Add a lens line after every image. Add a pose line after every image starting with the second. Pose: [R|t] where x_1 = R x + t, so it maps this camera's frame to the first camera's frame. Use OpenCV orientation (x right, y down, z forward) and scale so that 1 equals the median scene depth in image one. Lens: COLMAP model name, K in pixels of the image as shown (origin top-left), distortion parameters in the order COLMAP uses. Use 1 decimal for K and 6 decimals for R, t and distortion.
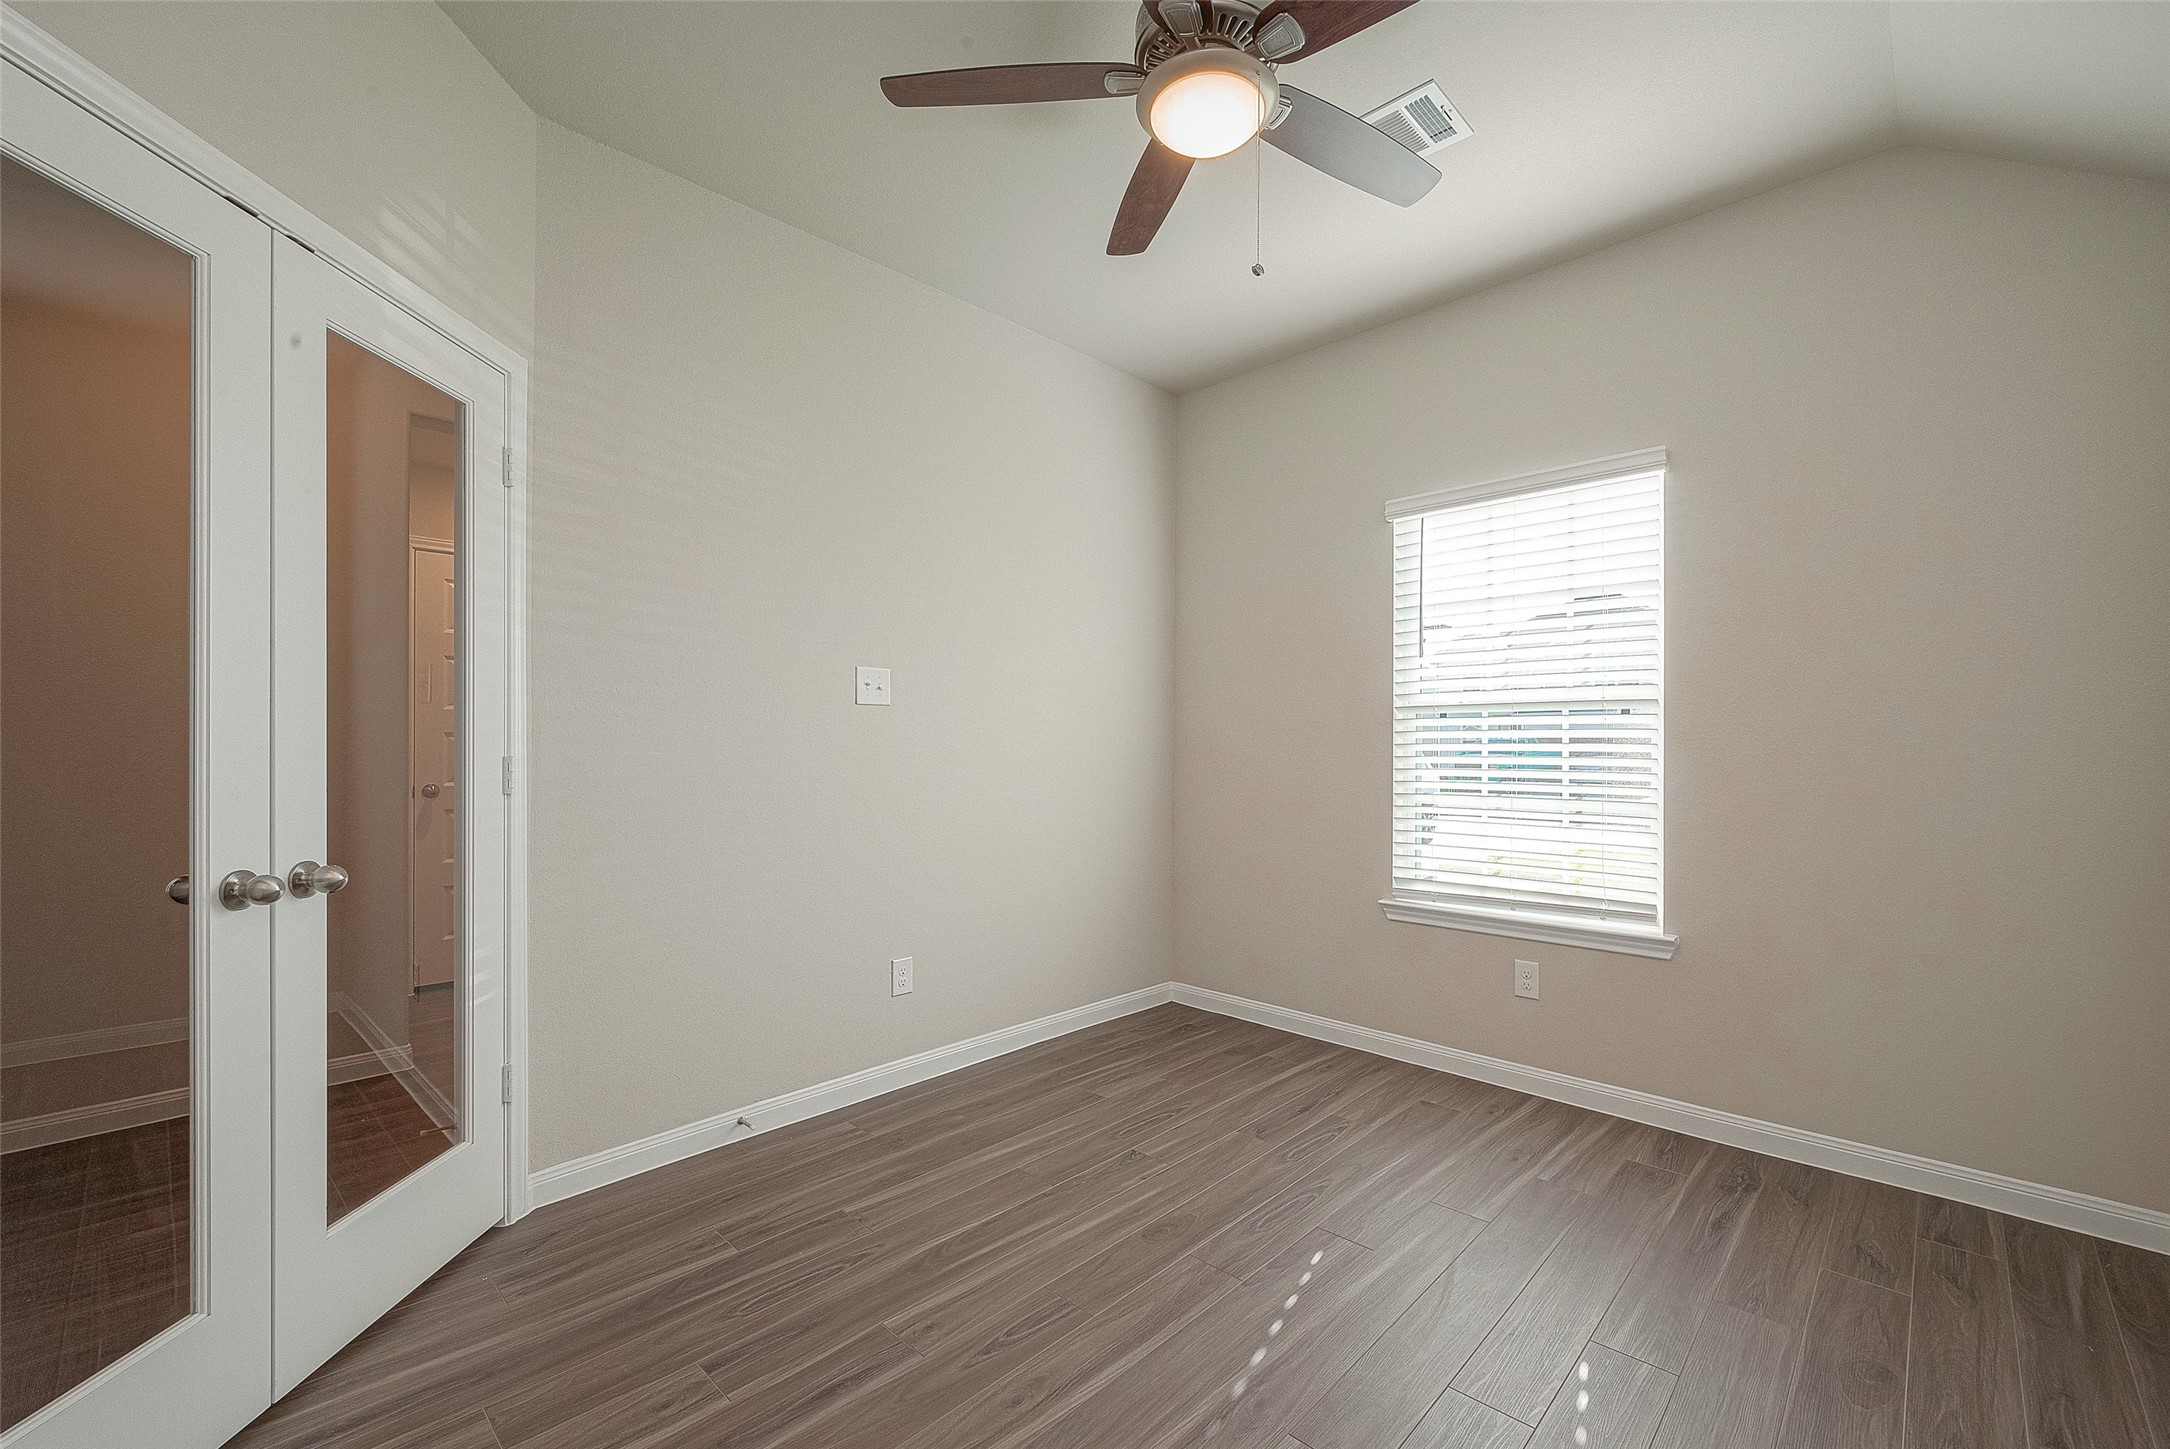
lens RADIAL K [[916.9, 0, 1080.4], [0, 916.9, 746.9], [0, 0, 1]] dist [0.001706, 0.000299]
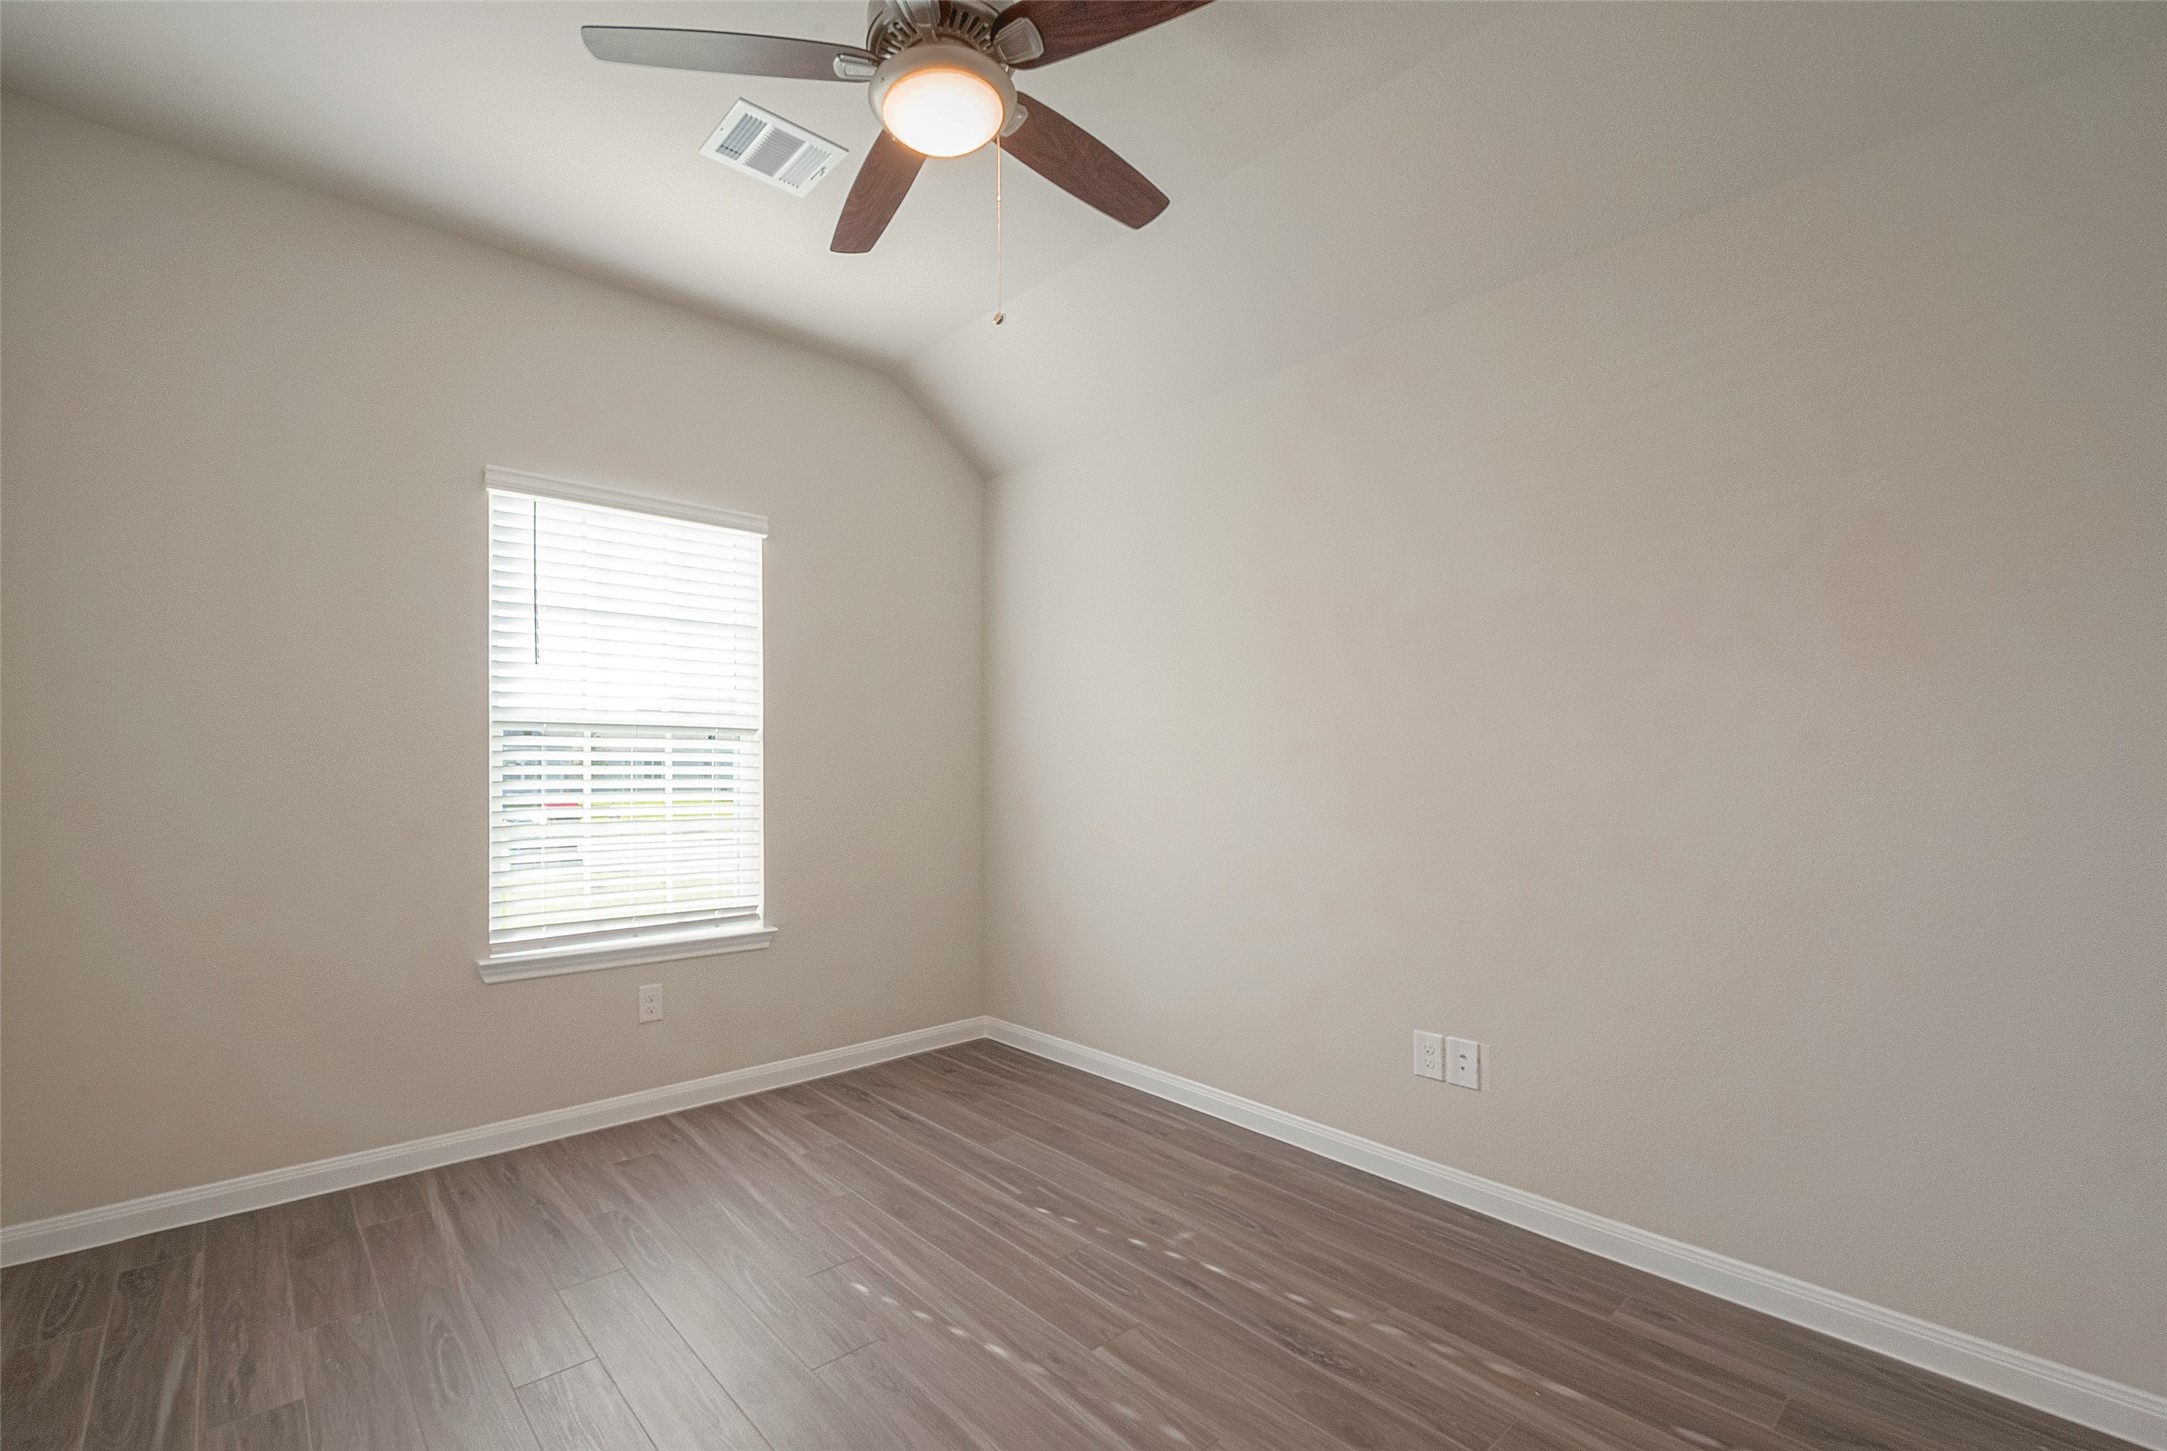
lens RADIAL K [[915.5, 0, 1078.4], [0, 915.5, 773.5], [0, 0, 1]] dist [-0.000481, 0.000148]
pose [[0.066437, -0.005666, 0.997775, -0.505627], [-0.000939, 0.999983, 0.005741, -0.002266], [-0.997790, -0.001318, 0.066430, 0.502293]]
